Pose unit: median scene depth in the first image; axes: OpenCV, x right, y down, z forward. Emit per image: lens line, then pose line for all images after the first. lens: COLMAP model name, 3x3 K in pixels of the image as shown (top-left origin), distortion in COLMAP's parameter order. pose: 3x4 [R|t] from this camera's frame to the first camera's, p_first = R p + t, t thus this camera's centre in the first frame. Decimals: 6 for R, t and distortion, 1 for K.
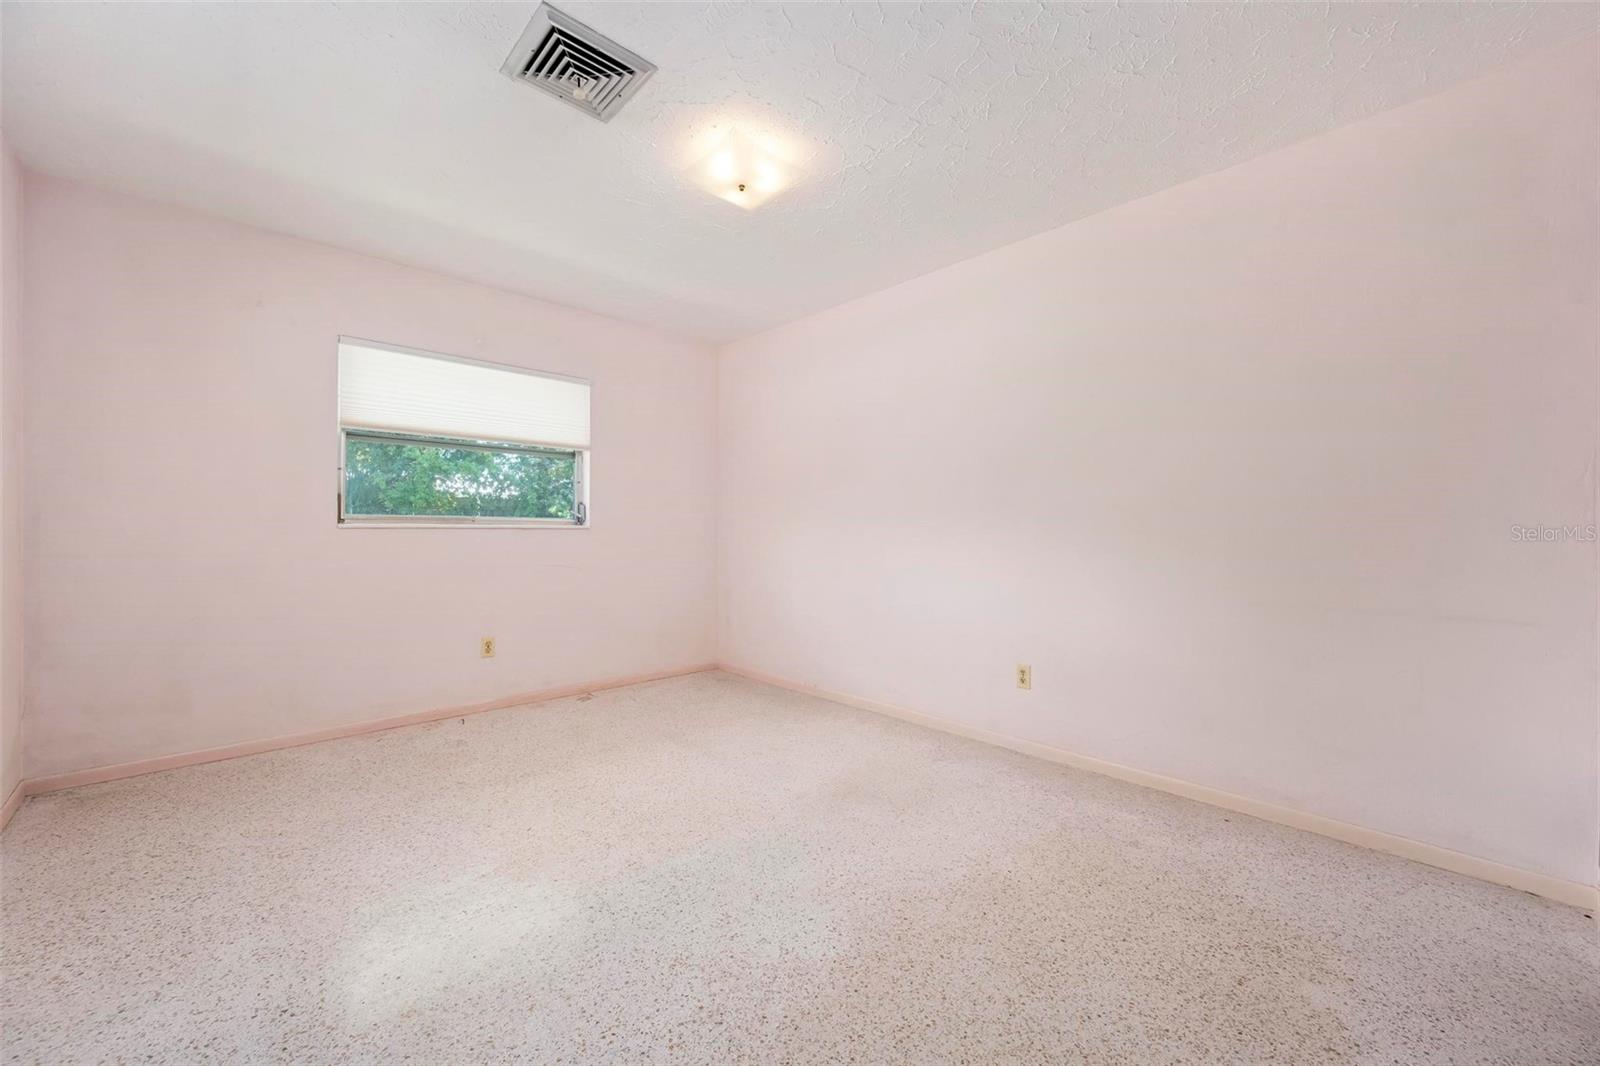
lens RADIAL K [[637.6, 0, 796.7], [0, 637.6, 534.4], [0, 0, 1]] dist [0.004603, 0.000375]
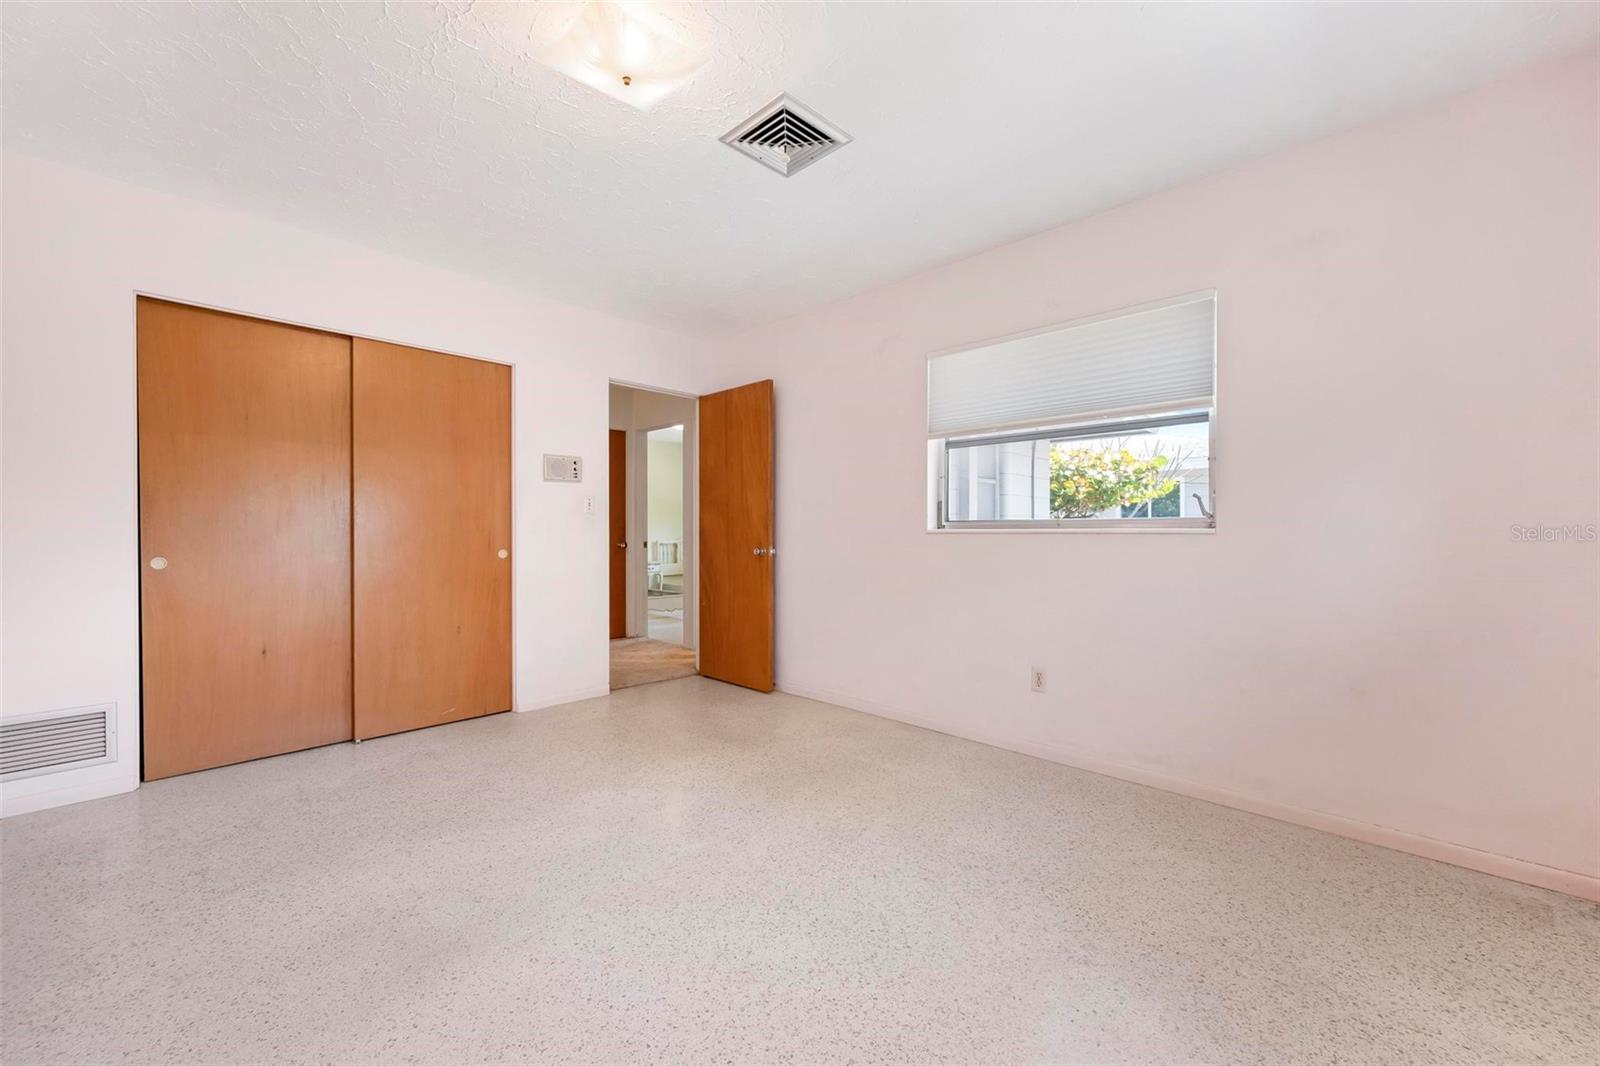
lens RADIAL K [[637.6, 0, 805.0], [0, 637.6, 530.0], [0, 0, 1]] dist [0.004603, 0.000375]
pose [[-0.998680, -0.004971, -0.051132, -0.290882], [-0.005204, 0.999977, 0.004426, -0.016010], [0.051109, 0.004686, -0.998682, 1.961915]]
